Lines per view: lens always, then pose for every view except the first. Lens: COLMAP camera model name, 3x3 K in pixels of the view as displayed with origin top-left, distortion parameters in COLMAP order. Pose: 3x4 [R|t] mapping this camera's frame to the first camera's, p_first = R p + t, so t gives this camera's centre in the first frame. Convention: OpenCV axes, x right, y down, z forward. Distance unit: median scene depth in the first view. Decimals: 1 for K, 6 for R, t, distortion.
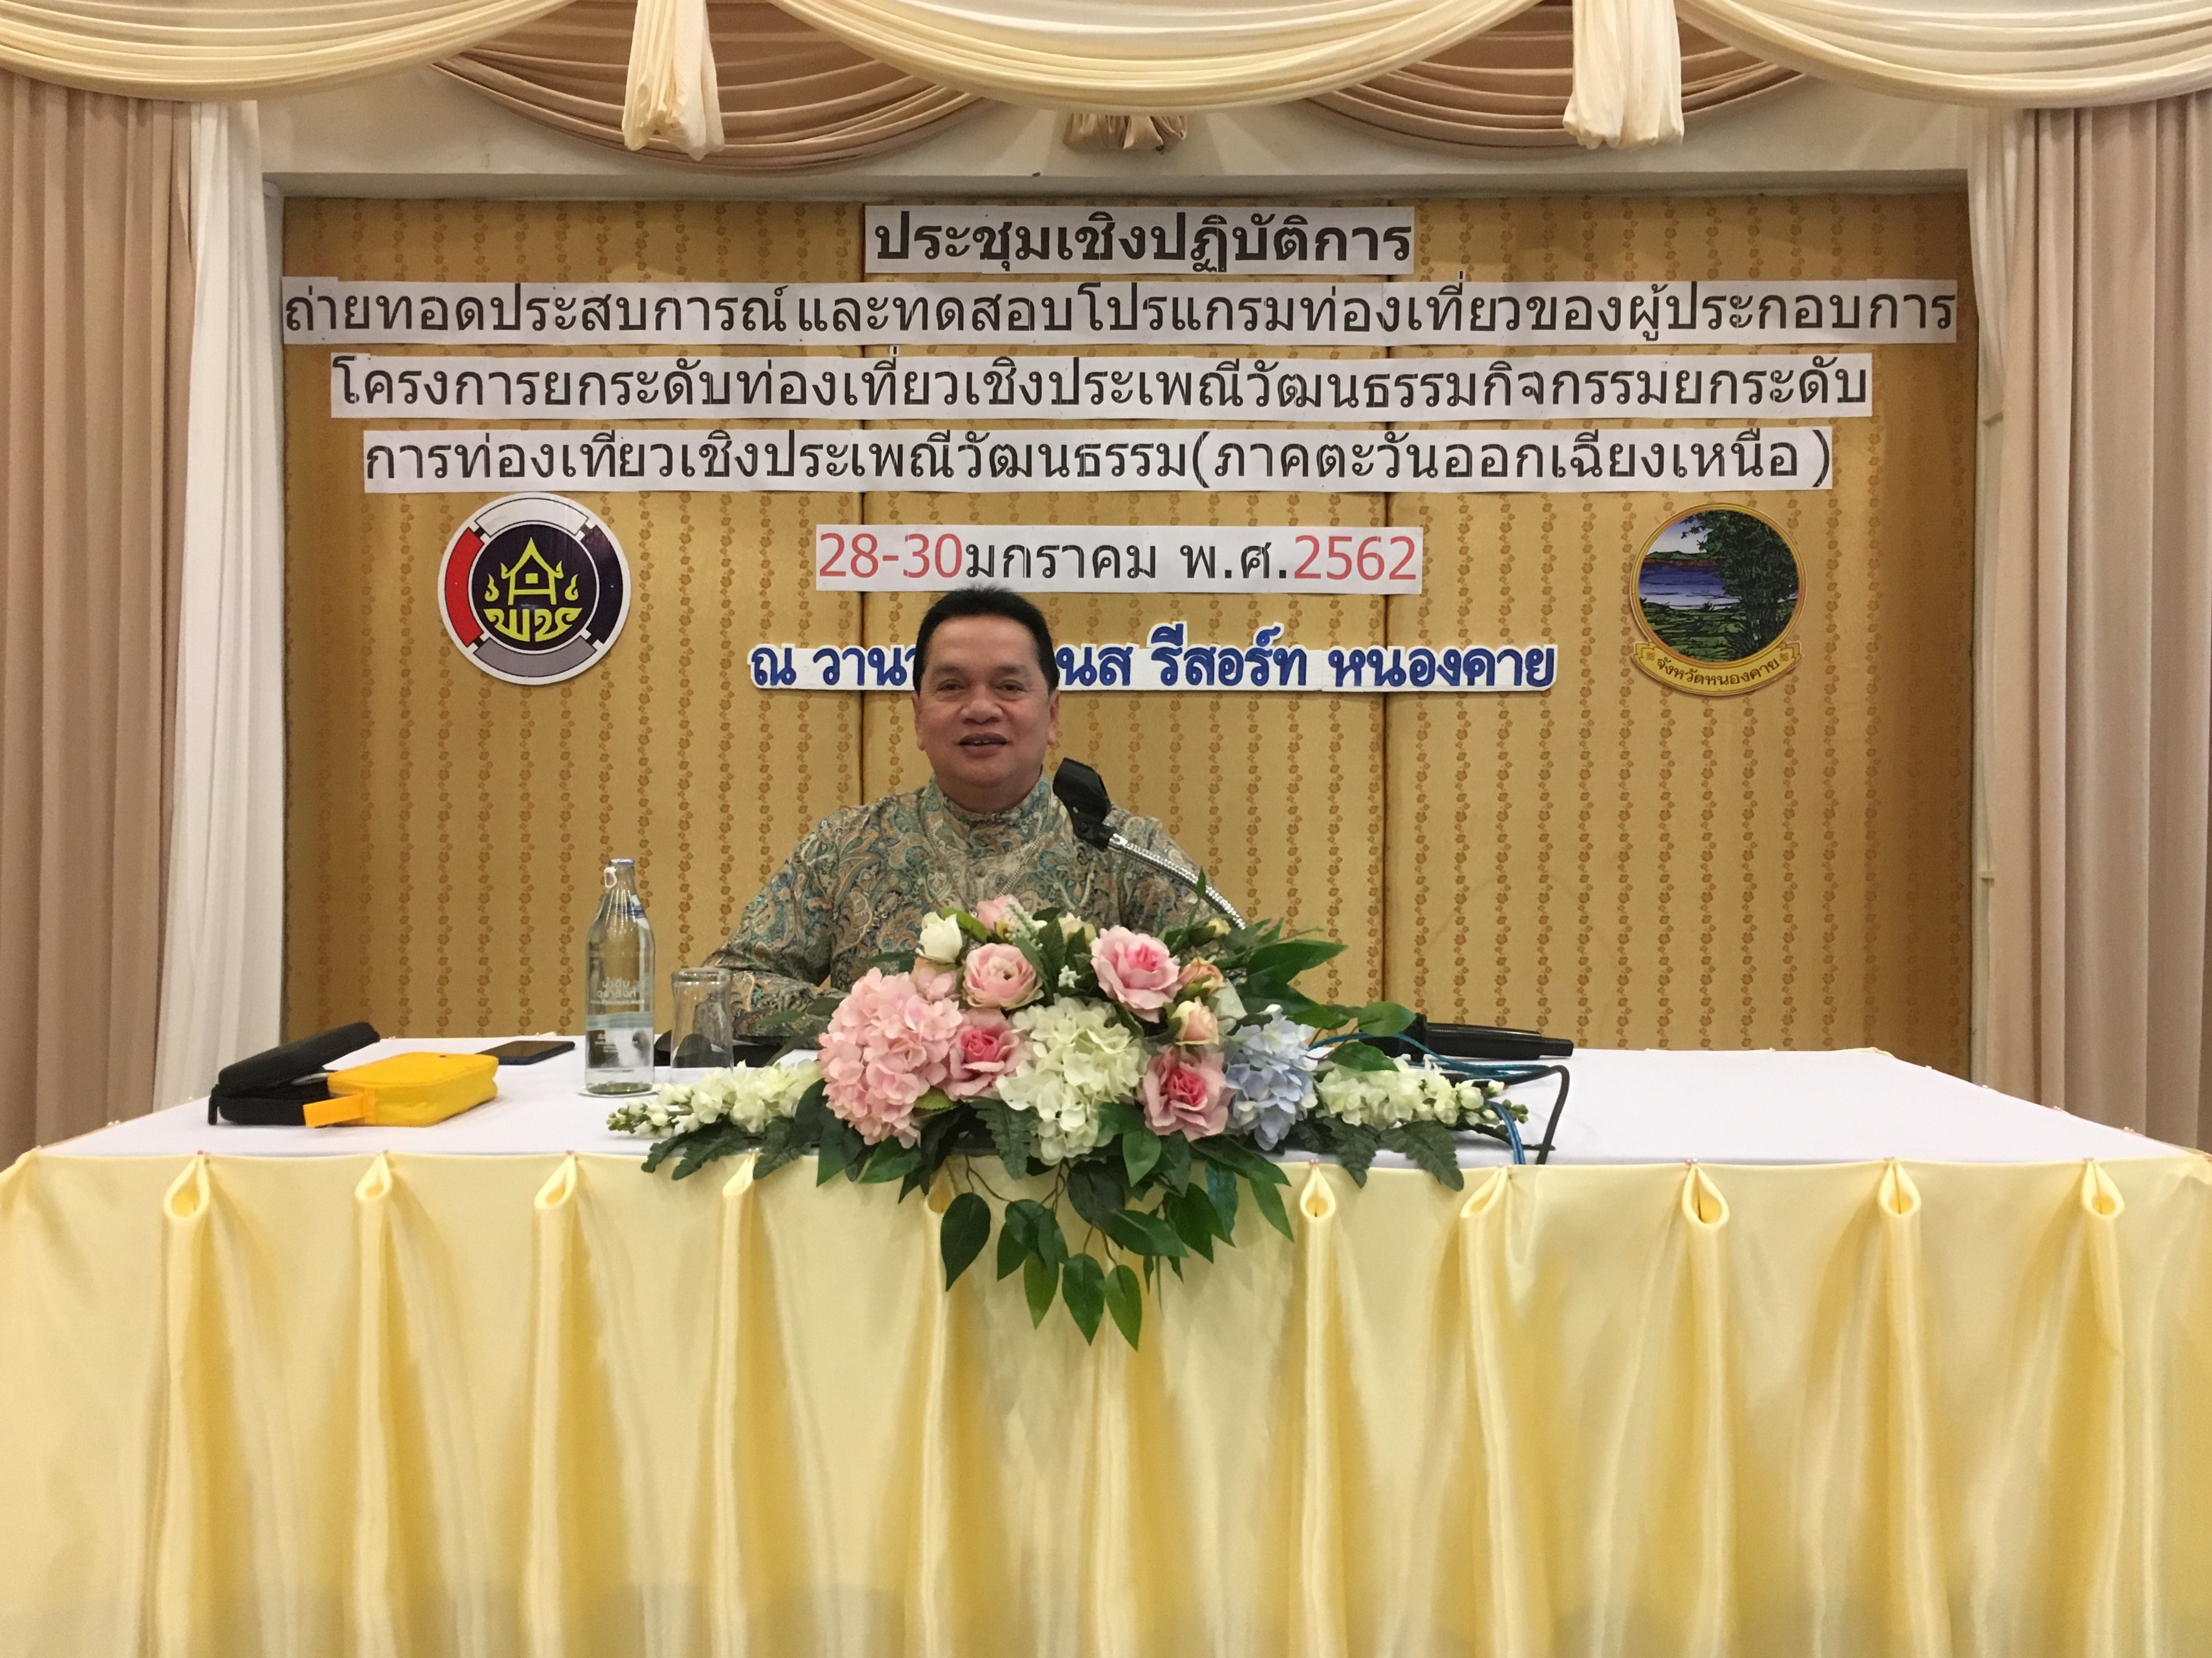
lens RADIAL K [[1925.4, 0, 1106.0], [0, 1925.4, 829.0], [0, 0, 1]] dist [0.058417, -0.013044]
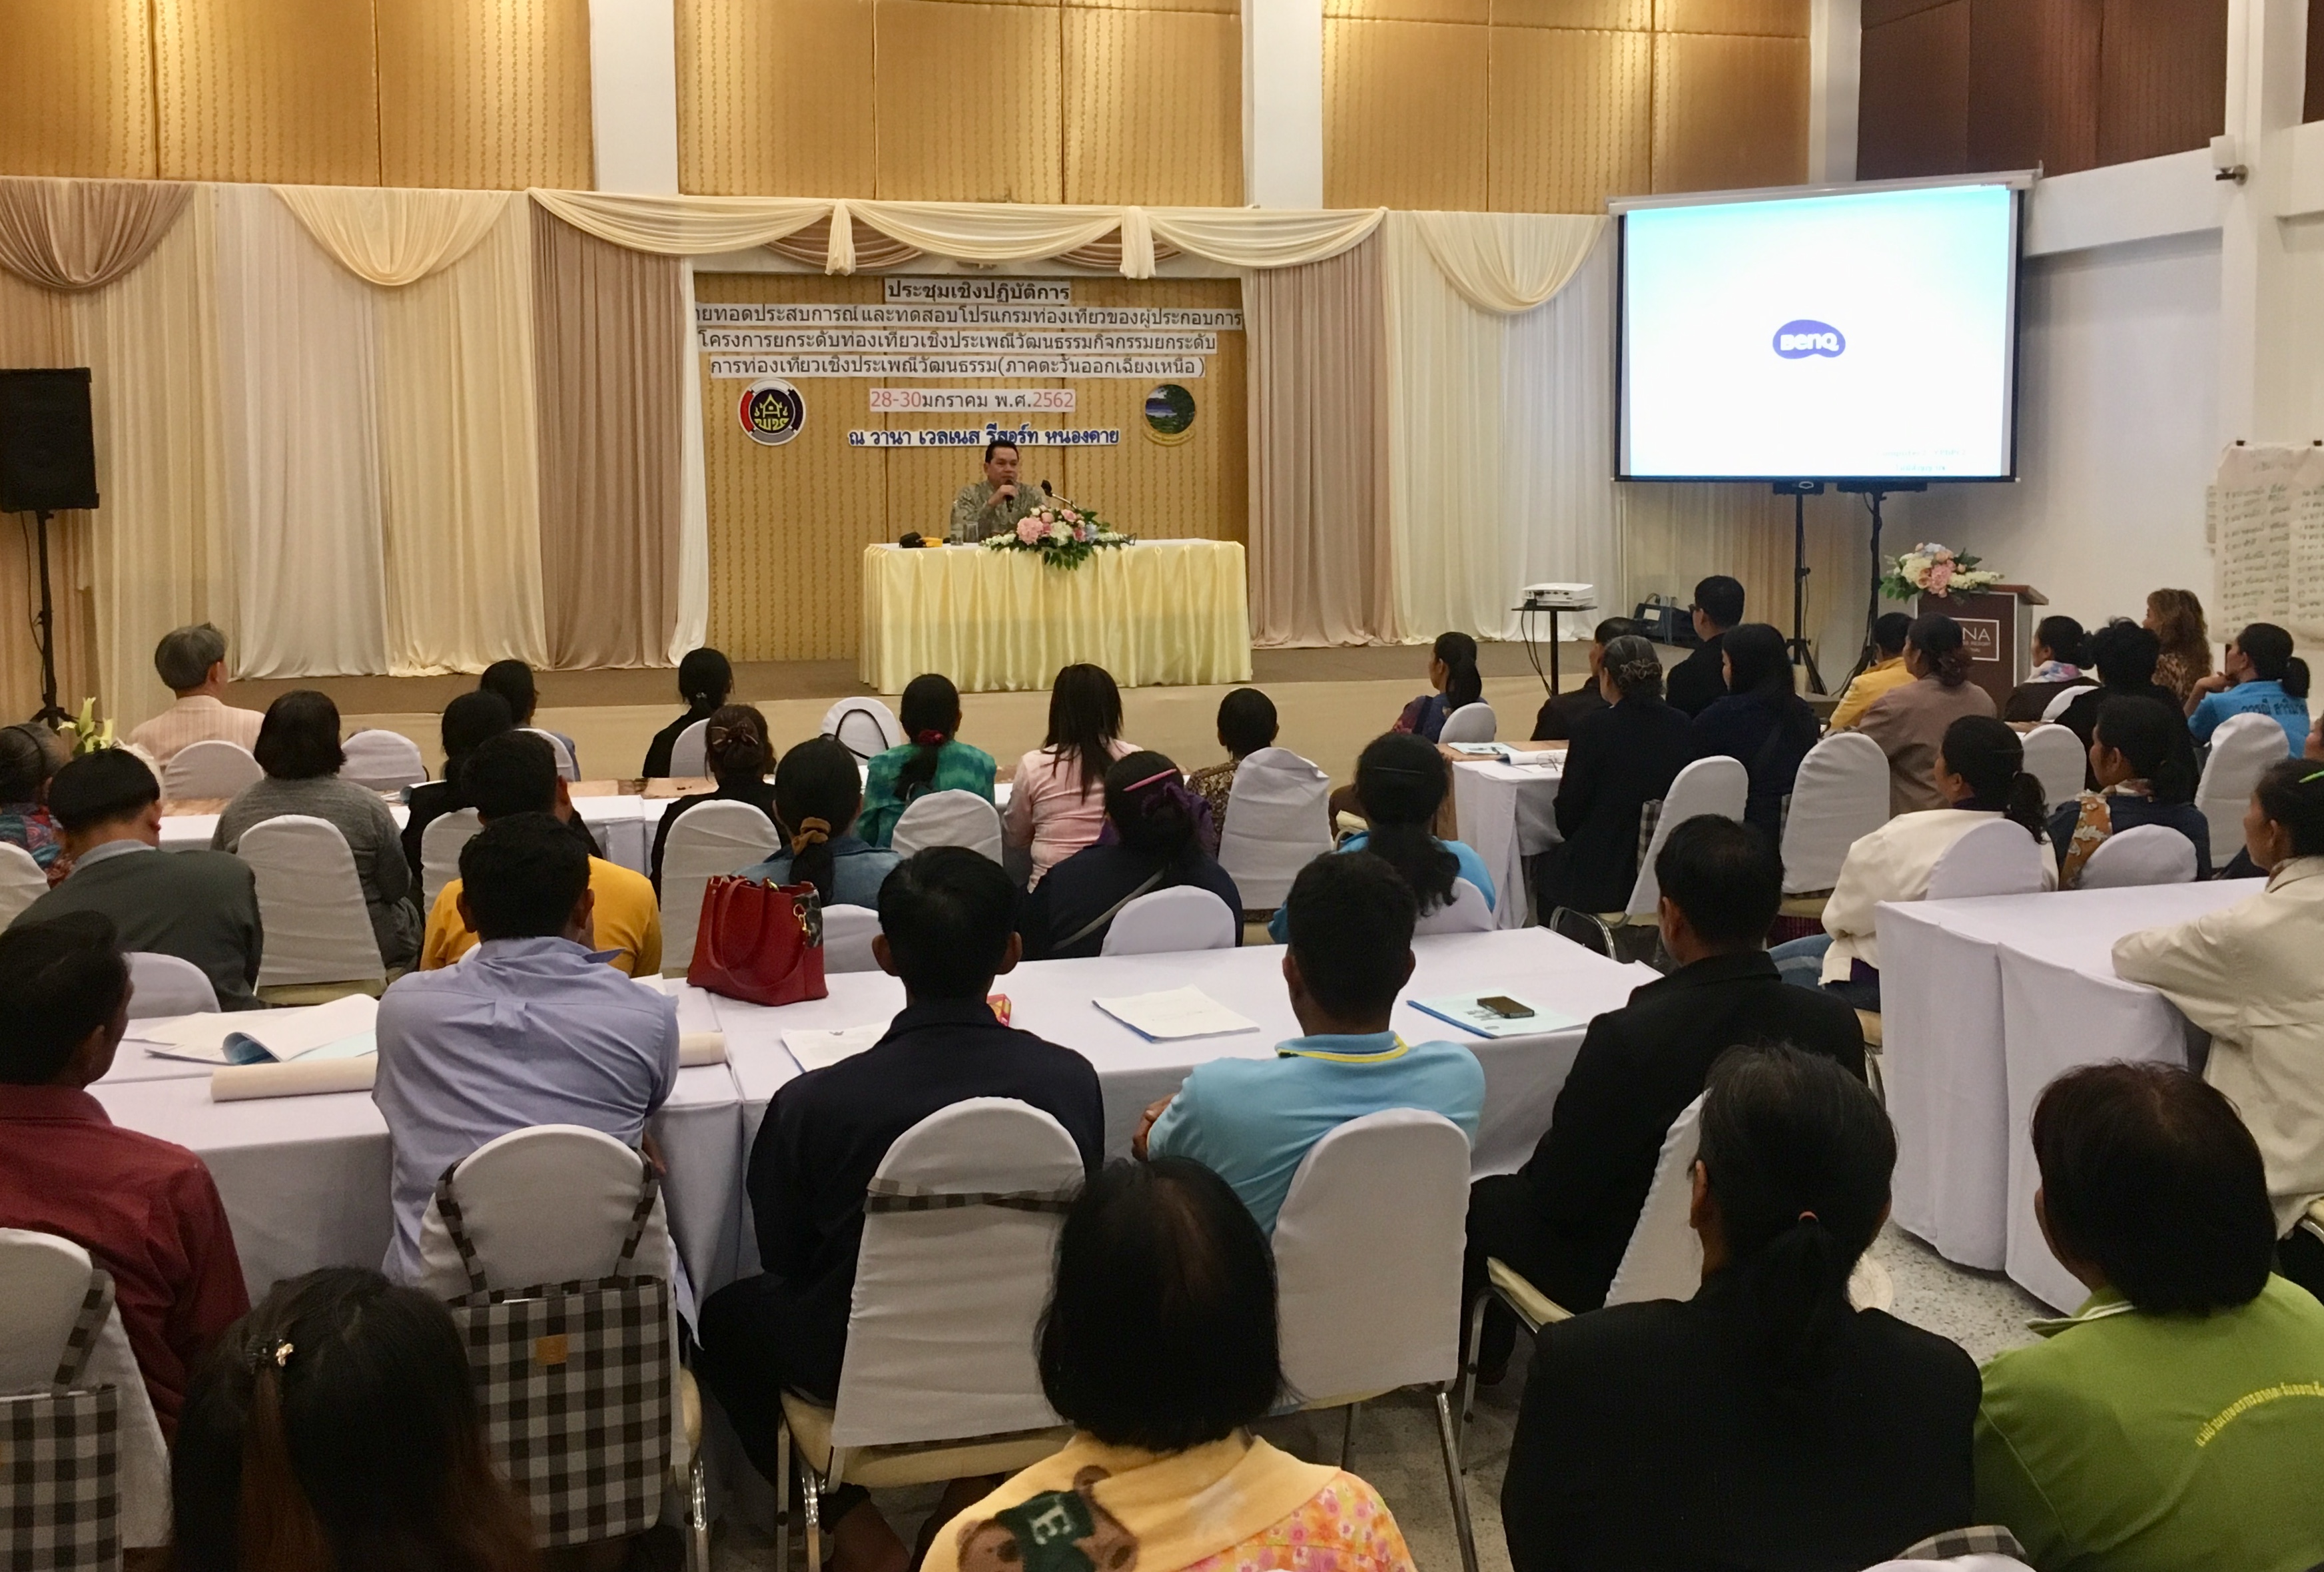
lens RADIAL K [[2276.0, 0, 1156.9], [0, 2276.0, 616.2], [0, 0, 1]] dist [0.050535, 0.007107]
pose [[0.962117, -0.030595, 0.270916, -0.673510], [0.015246, 0.998166, 0.058582, -0.011551], [-0.272212, -0.052232, 0.960819, -2.414140]]
